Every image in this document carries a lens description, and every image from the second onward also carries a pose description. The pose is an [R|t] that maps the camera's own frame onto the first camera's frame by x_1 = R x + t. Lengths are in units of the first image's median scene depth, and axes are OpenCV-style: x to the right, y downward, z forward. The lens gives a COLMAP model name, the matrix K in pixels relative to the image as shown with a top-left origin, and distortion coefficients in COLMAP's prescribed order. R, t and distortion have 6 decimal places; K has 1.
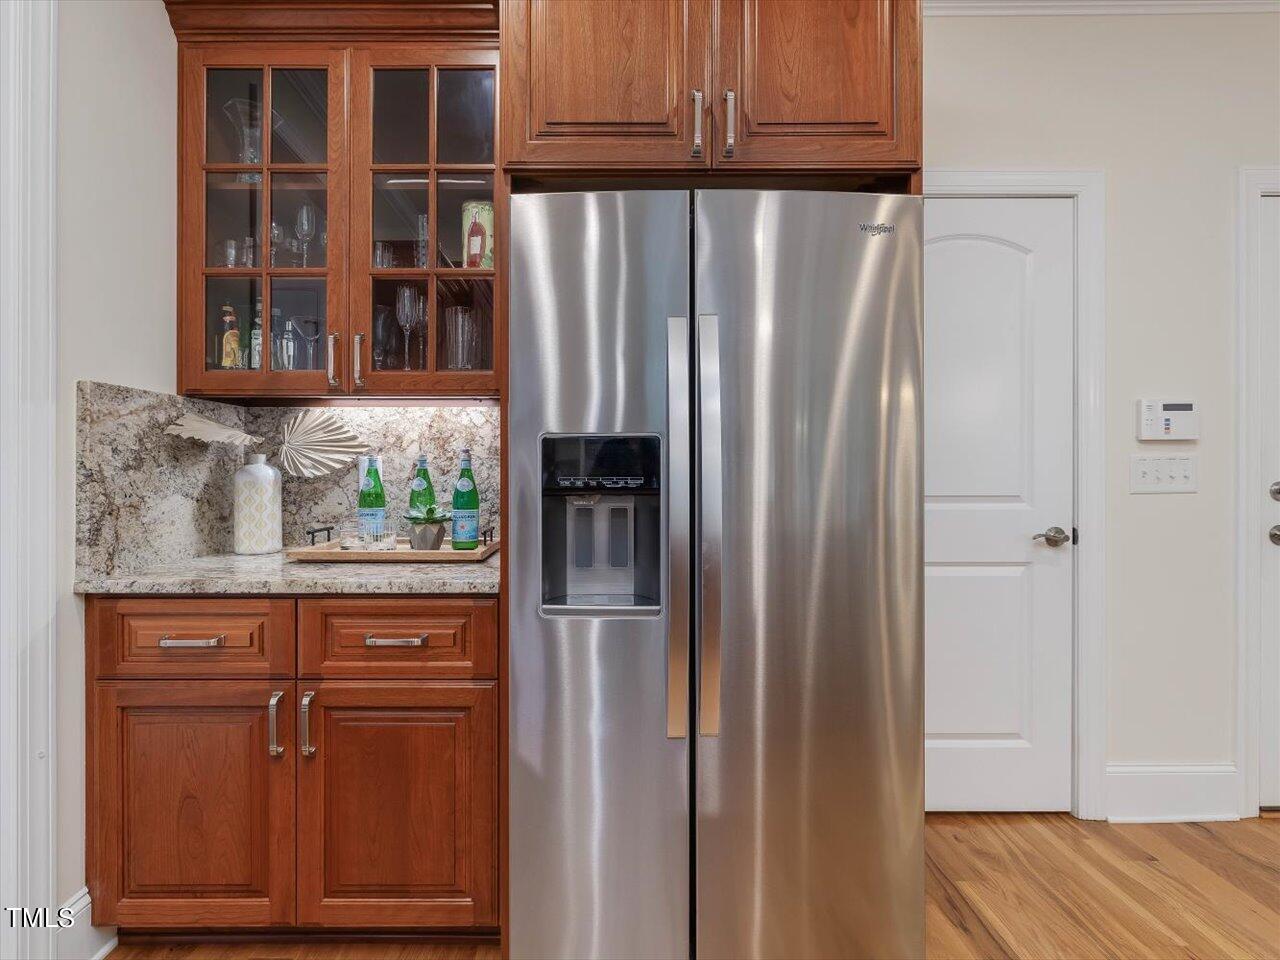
lens RADIAL K [[638.2, 0, 636.5], [0, 638.2, 468.7], [0, 0, 1]] dist [0.003251, -0.000470]
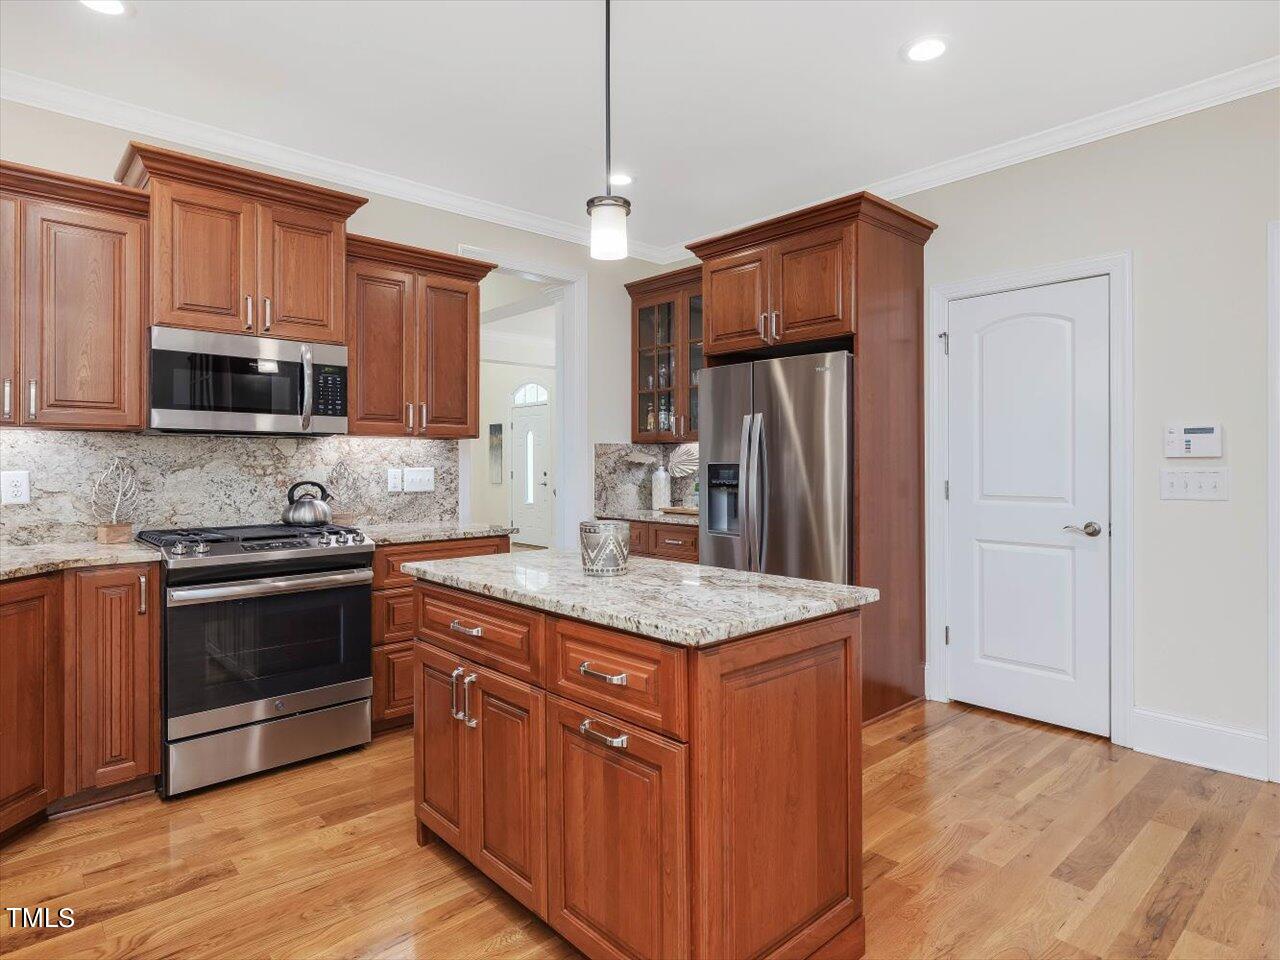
lens RADIAL K [[718.2, 0, 614.5], [0, 718.2, 460.6], [0, 0, 1]] dist [-0.004329, -0.000400]
pose [[0.663533, -0.001727, -0.748145, 1.243383], [0.001478, 0.999998, -0.000998, -0.042411], [0.748146, -0.000444, 0.663534, -0.839606]]
